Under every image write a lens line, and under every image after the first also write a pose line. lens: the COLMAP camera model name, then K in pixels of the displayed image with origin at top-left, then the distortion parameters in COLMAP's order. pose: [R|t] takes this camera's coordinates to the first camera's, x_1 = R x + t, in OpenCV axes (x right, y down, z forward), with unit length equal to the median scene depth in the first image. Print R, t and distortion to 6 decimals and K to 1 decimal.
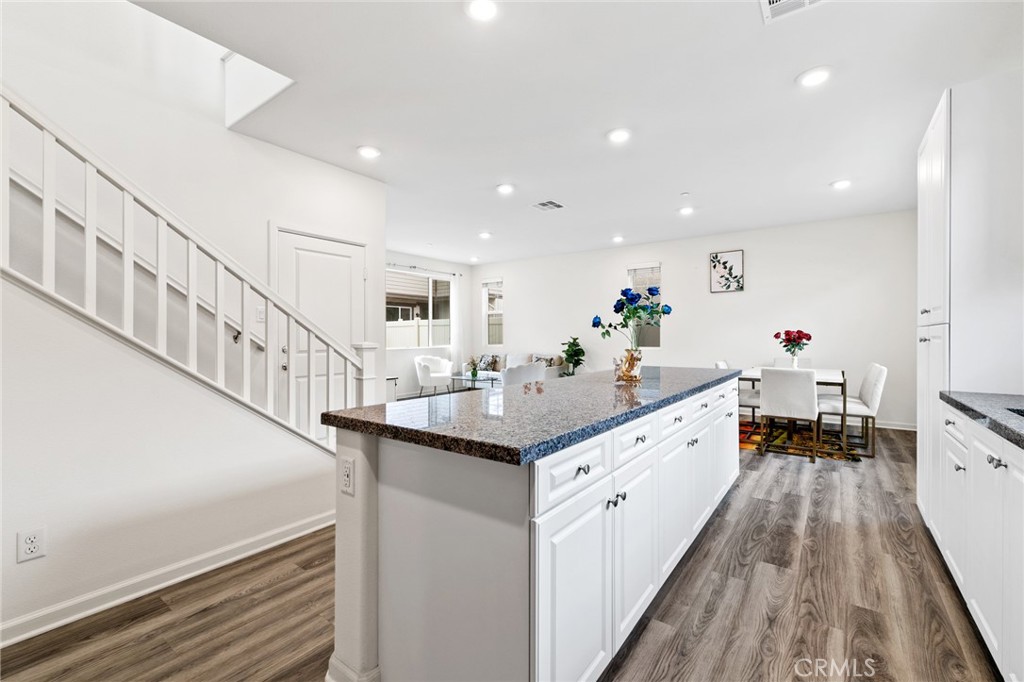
lens RADIAL K [[433.5, 0, 515.4], [0, 433.5, 337.5], [0, 0, 1]] dist [0.000752, 0.000231]
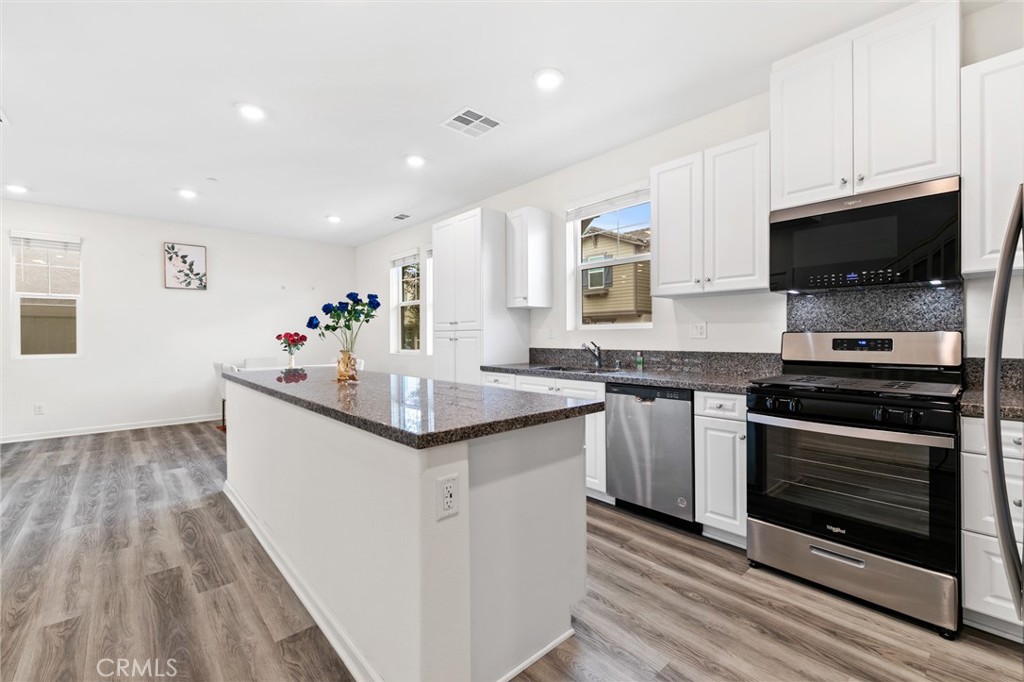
lens RADIAL K [[433.5, 0, 515.4], [0, 433.5, 337.5], [0, 0, 1]] dist [0.000752, 0.000231]
pose [[0.194882, -0.002078, 0.980824, -0.270615], [0.006510, 0.999978, 0.000825, -0.000603], [-0.980805, 0.006225, 0.194892, 0.153885]]
